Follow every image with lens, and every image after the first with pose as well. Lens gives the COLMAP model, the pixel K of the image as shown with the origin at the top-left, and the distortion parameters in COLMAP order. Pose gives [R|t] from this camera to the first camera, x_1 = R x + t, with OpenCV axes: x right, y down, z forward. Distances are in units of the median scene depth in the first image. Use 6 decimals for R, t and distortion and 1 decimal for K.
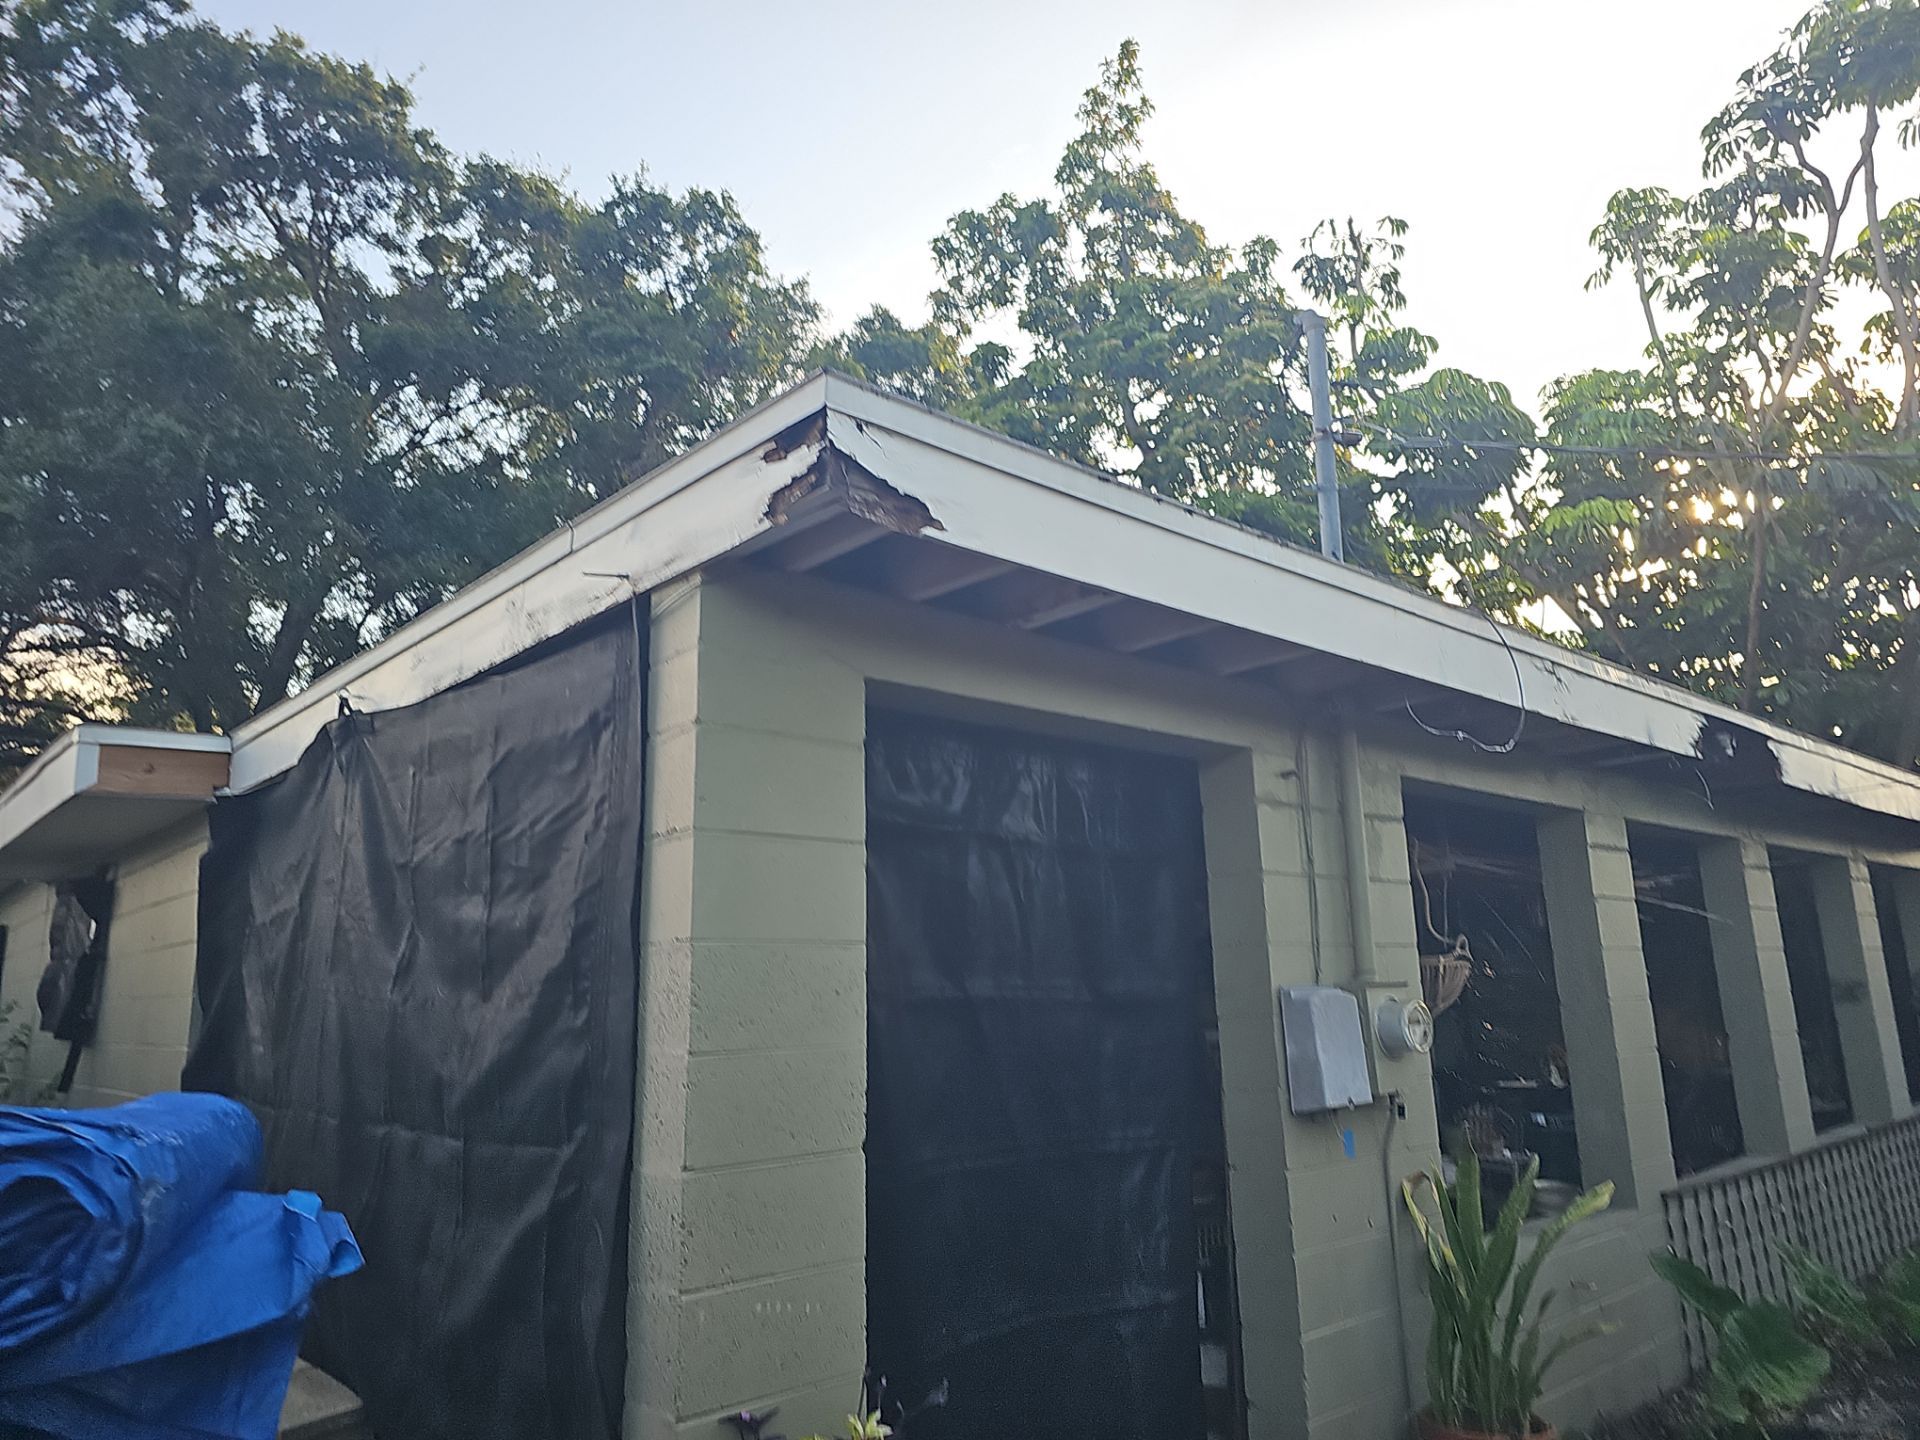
lens RADIAL K [[1269.1, 0, 1001.0], [0, 1269.1, 693.6], [0, 0, 1]] dist [0.054511, -0.048746]
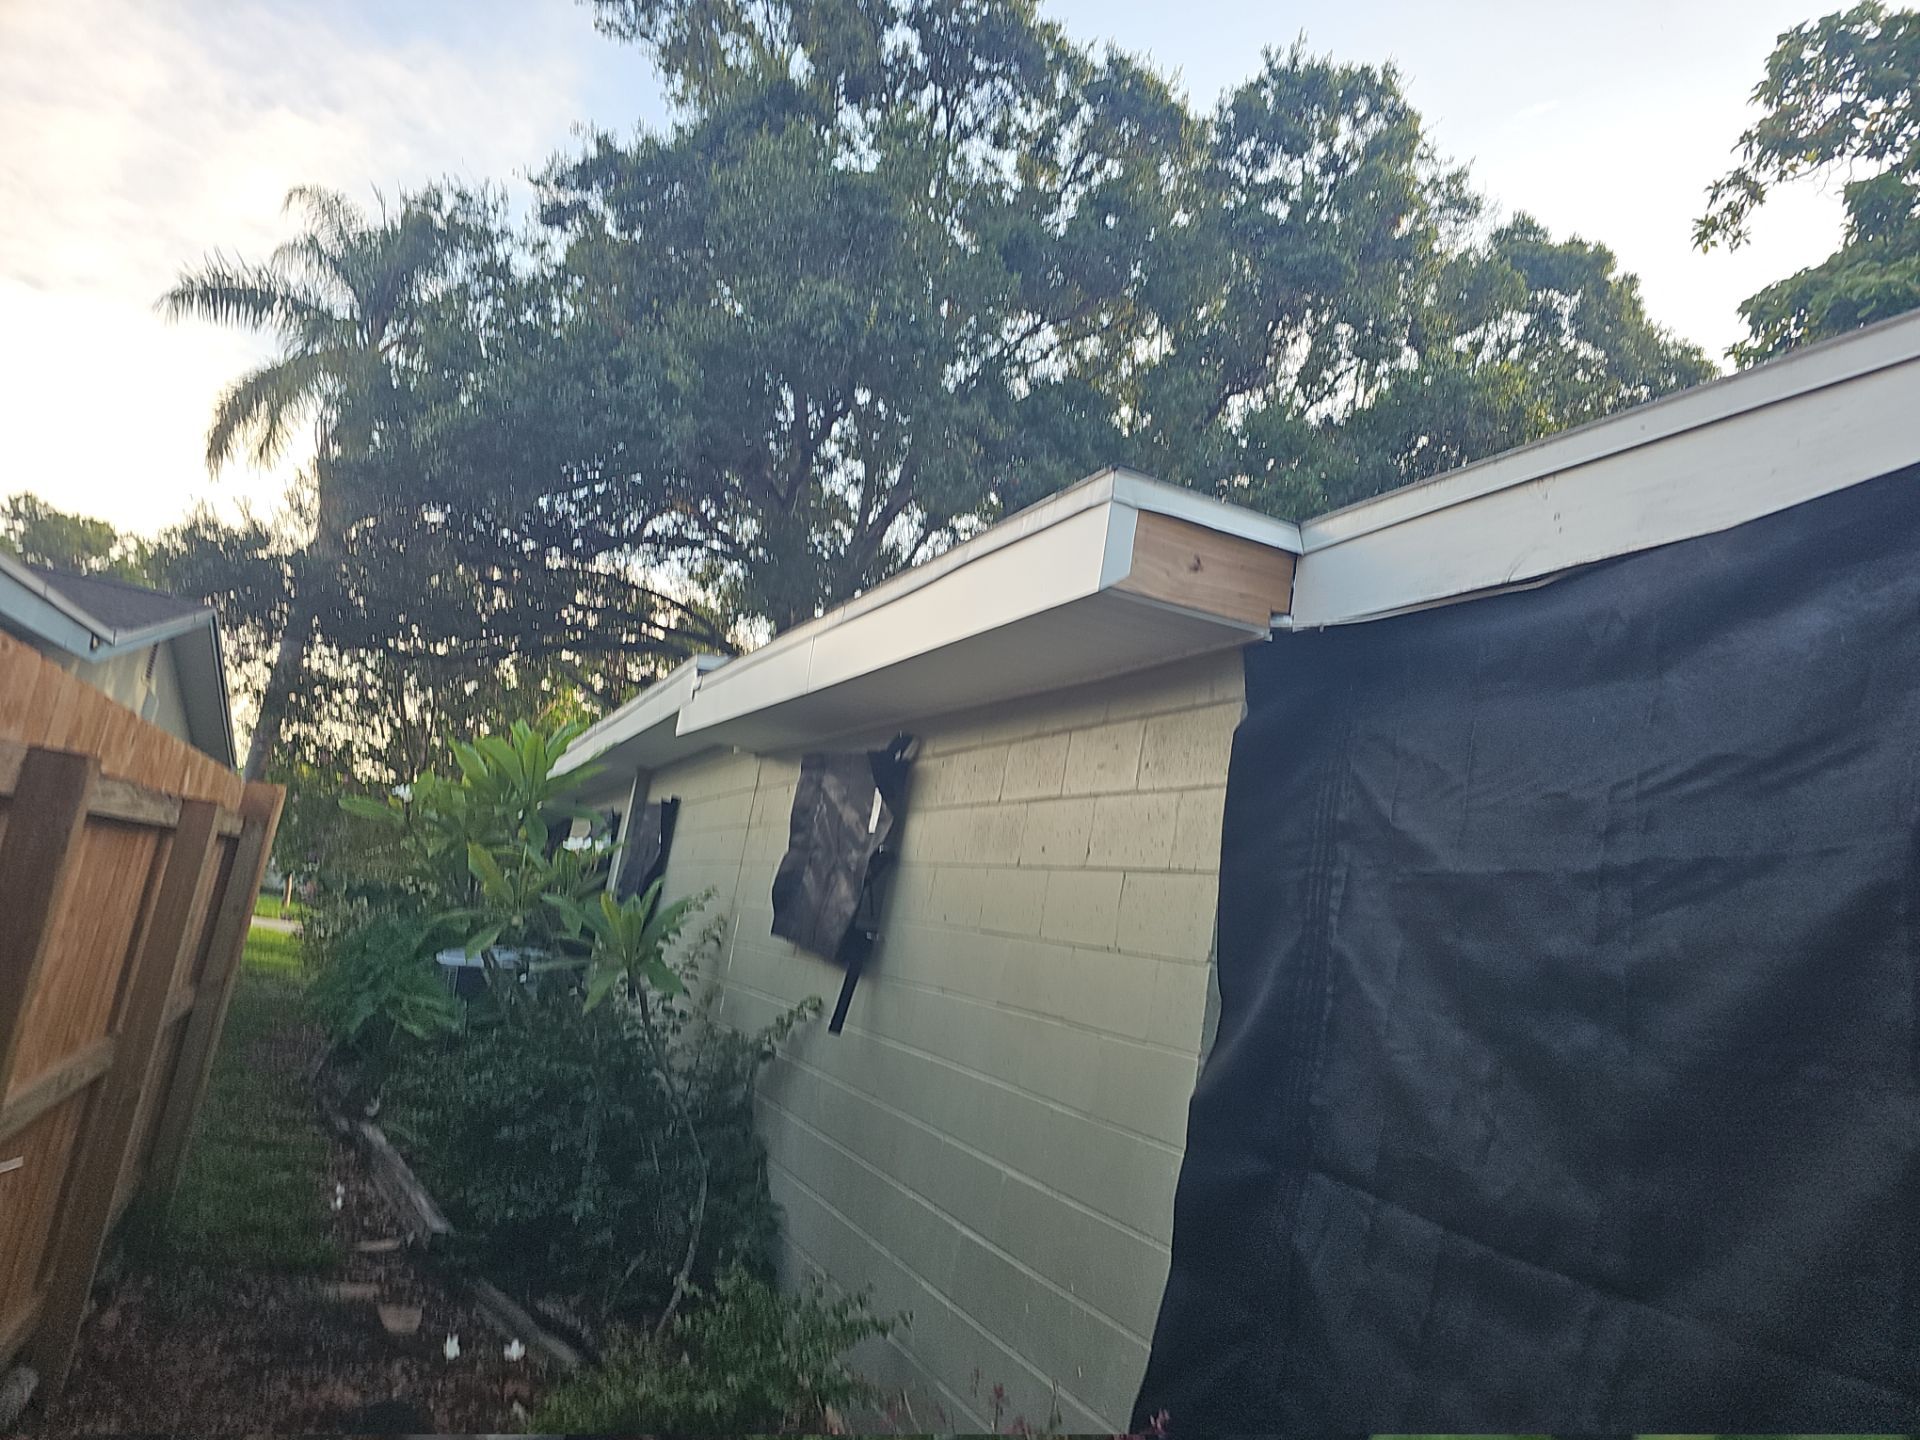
lens RADIAL K [[1269.1, 0, 1001.0], [0, 1269.1, 693.6], [0, 0, 1]] dist [0.054511, -0.048746]
pose [[0.940507, 0.112806, -0.320501, -0.174594], [-0.108628, 0.993601, 0.030948, 0.033782], [0.321941, 0.005709, 0.946742, 0.138104]]
